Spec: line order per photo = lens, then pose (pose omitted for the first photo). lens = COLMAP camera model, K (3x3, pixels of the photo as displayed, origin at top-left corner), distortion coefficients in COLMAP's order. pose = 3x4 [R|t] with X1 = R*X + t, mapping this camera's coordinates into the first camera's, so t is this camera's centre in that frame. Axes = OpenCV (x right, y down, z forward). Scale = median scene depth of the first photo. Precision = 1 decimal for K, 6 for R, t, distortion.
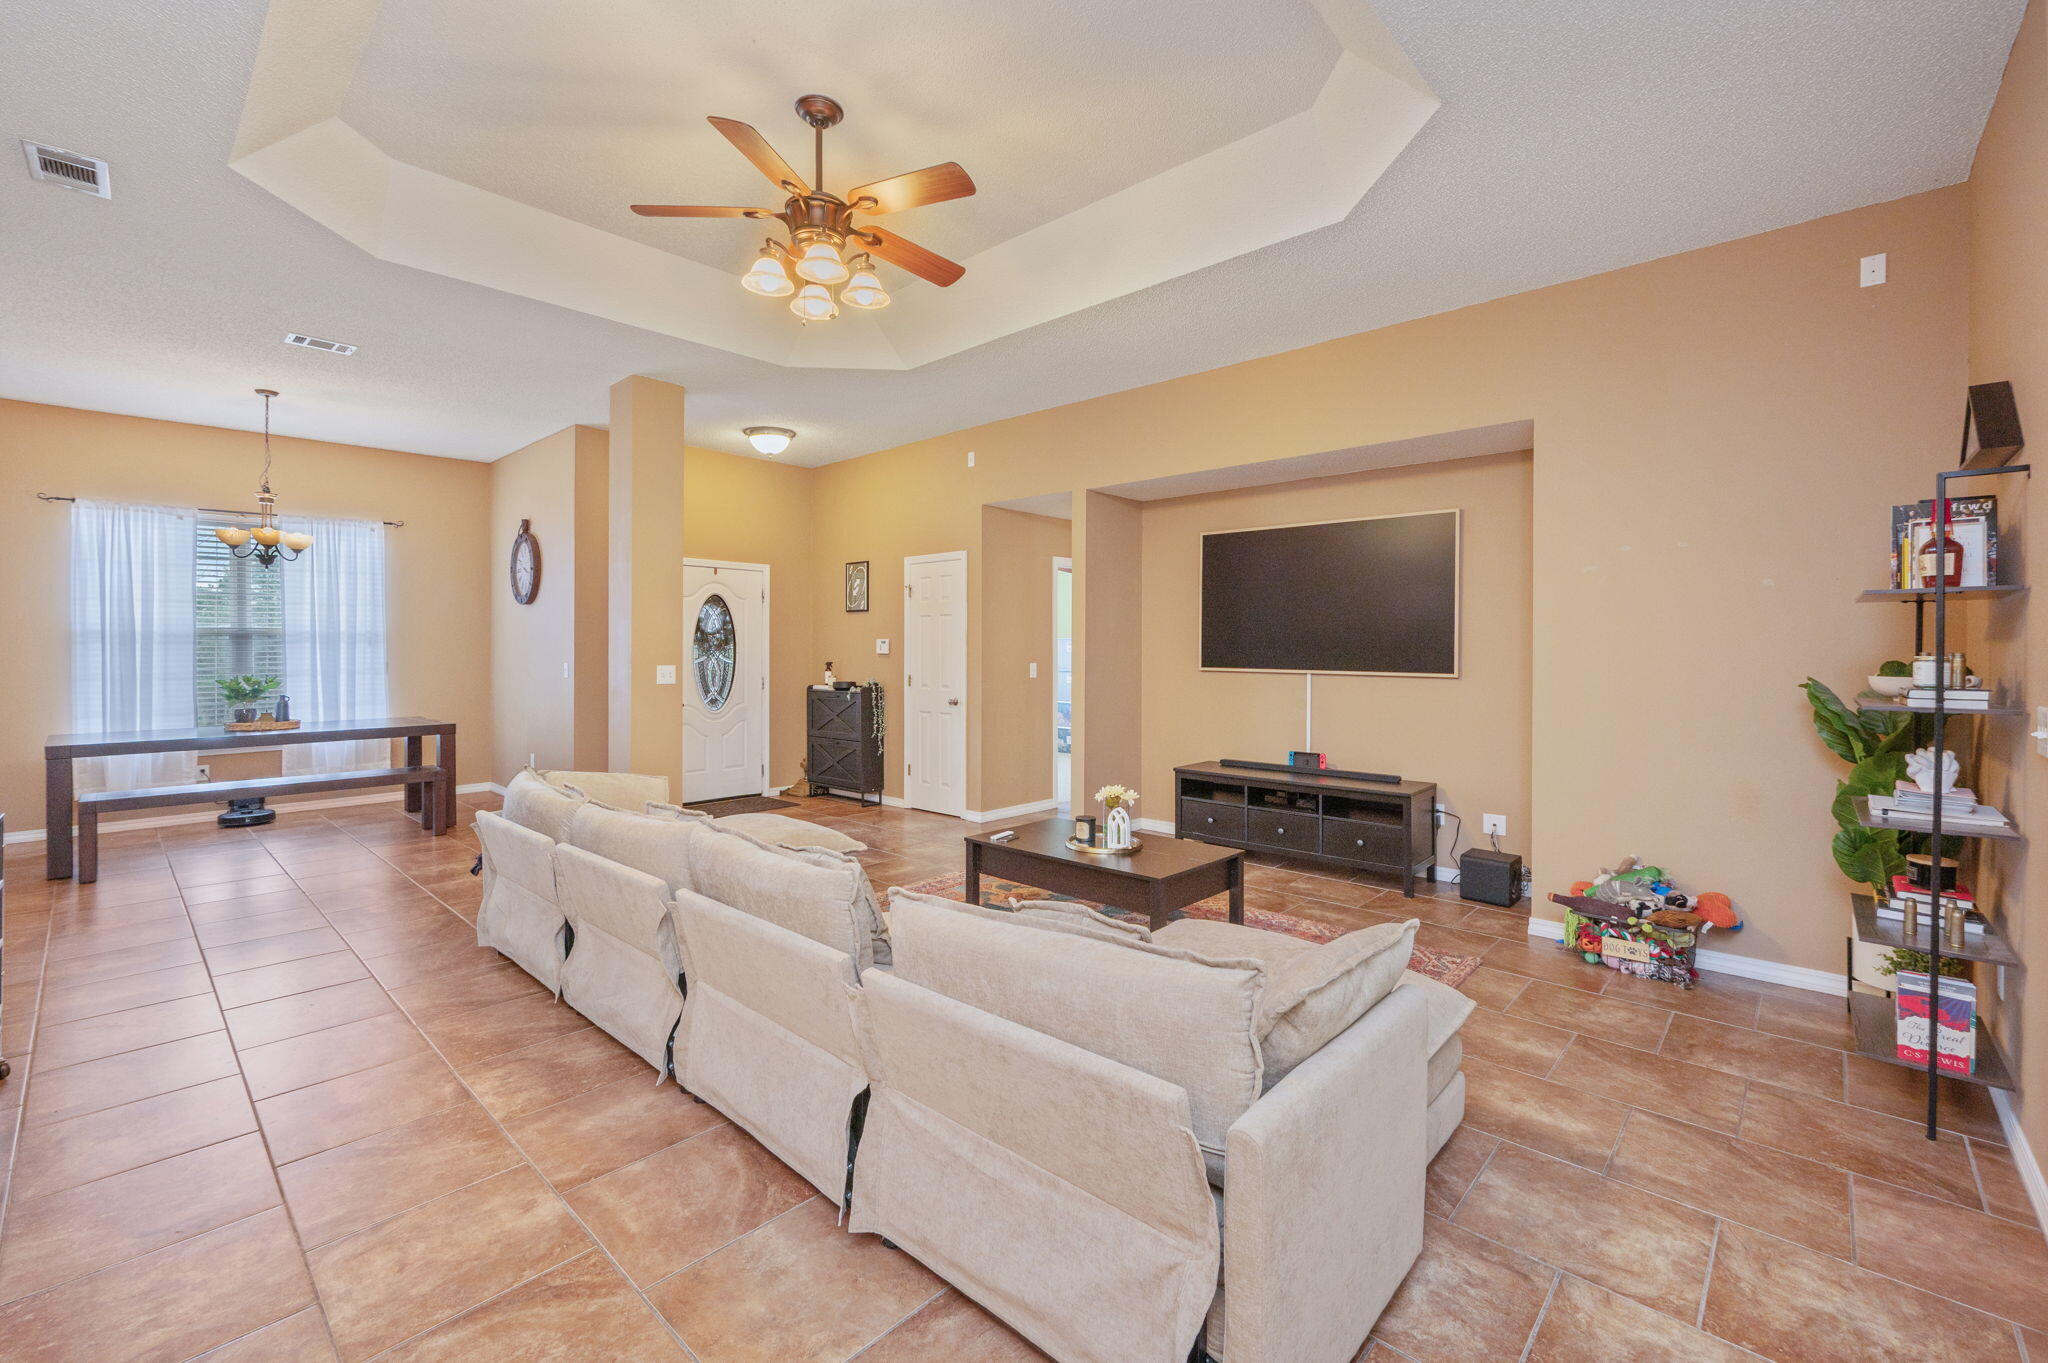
lens RADIAL K [[858.3, 0, 1052.6], [0, 858.3, 646.4], [0, 0, 1]] dist [-0.017527, -0.000318]
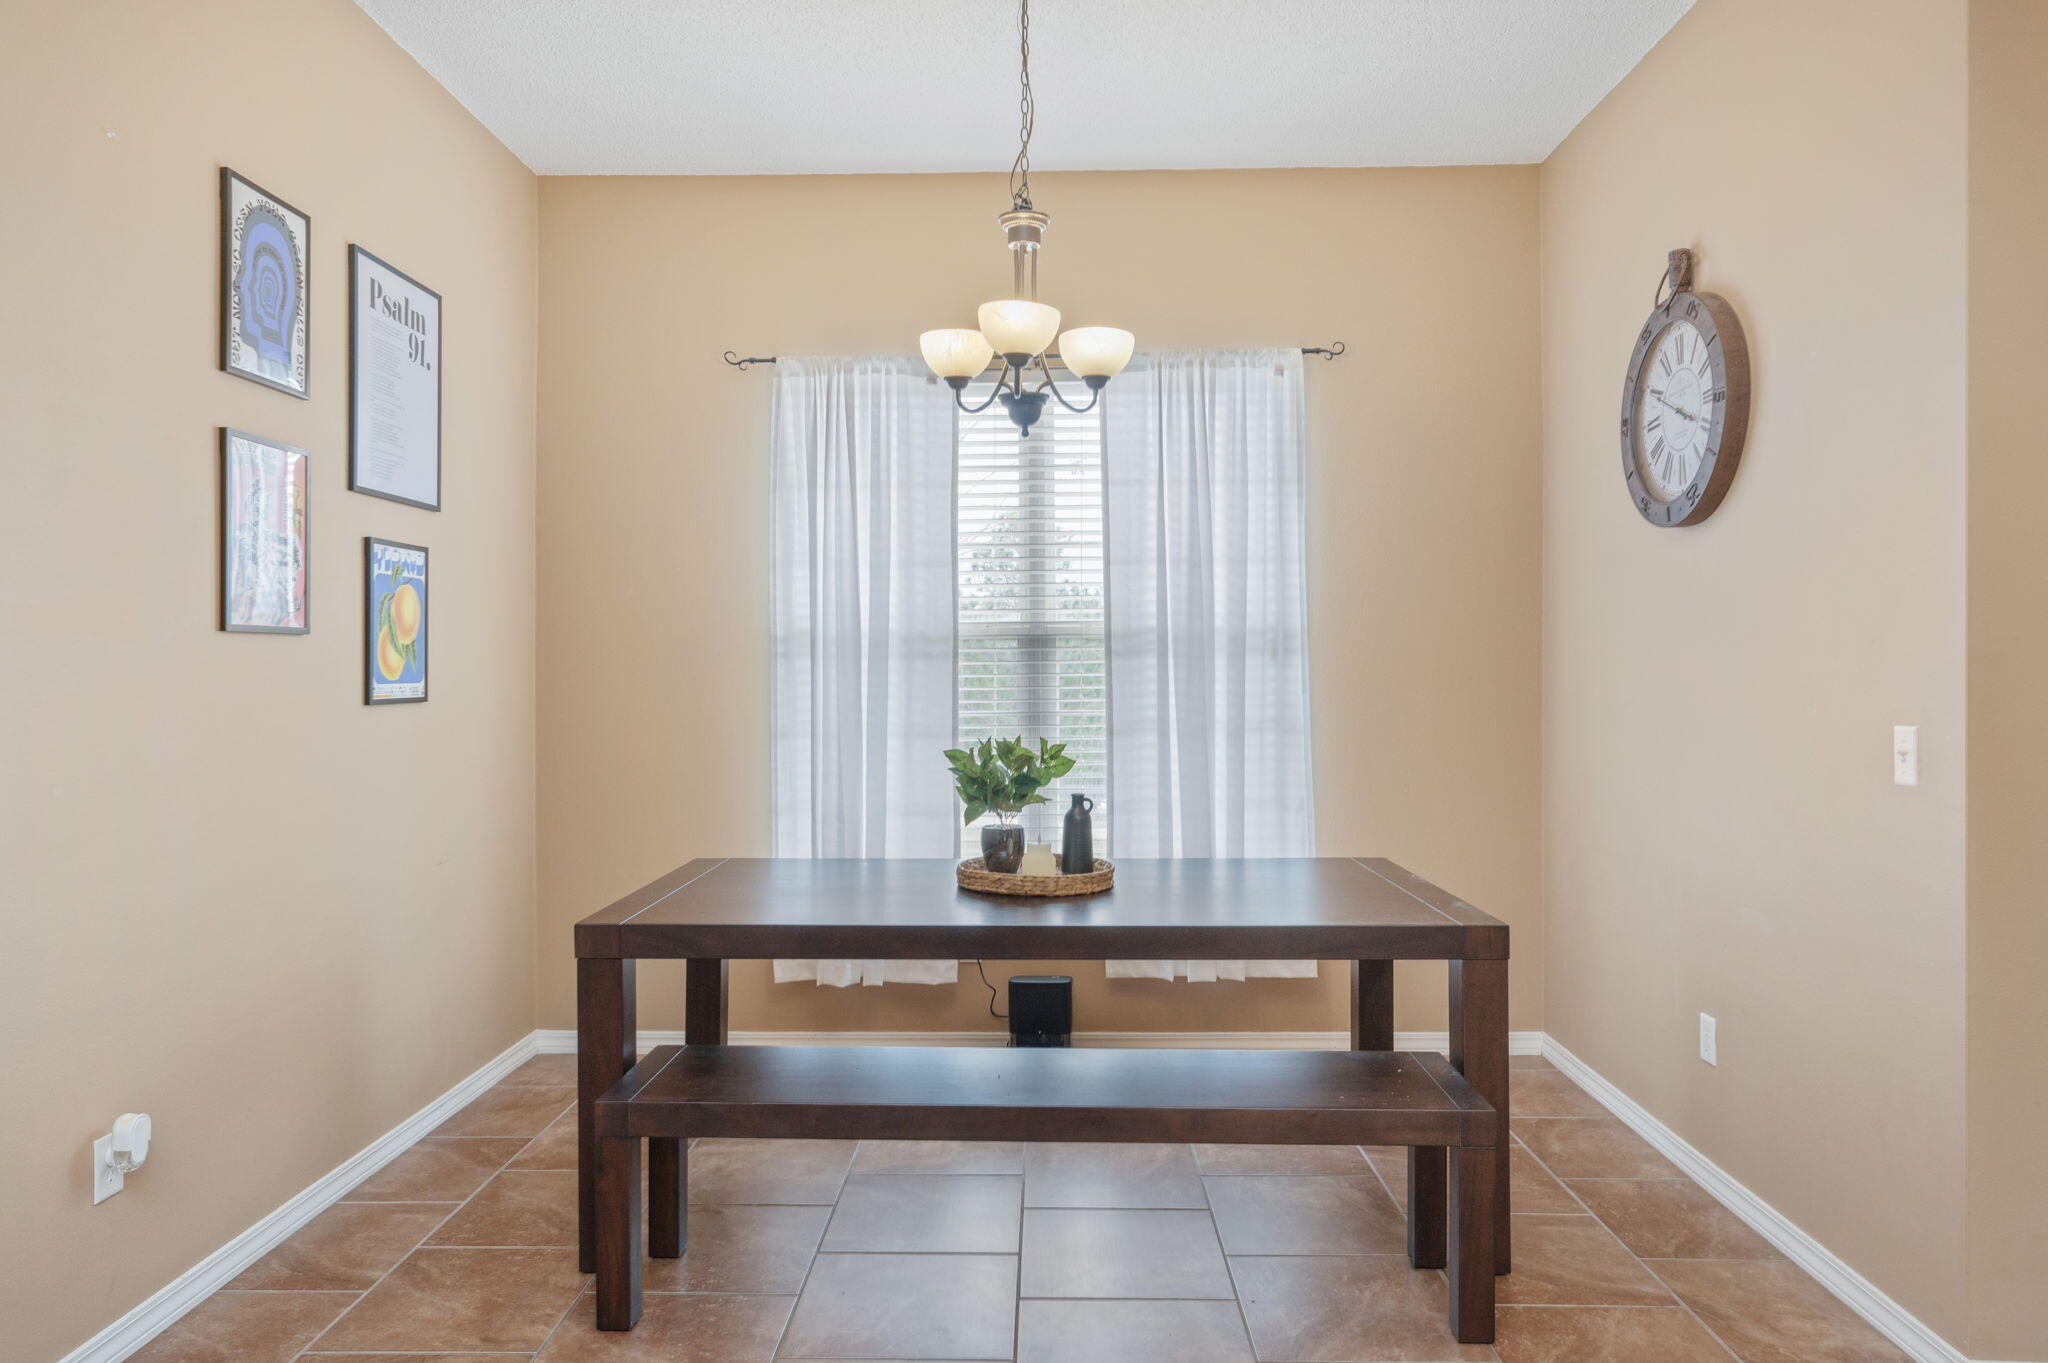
lens RADIAL K [[1335.2, 0, 1026.4], [0, 1335.2, 665.2], [0, 0, 1]] dist [0.000009, 0.000570]
pose [[0.648884, -0.000579, -0.760887, -0.422367], [-0.000312, 0.999999, -0.001028, 0.001465], [0.760887, 0.000904, 0.648884, 0.528961]]
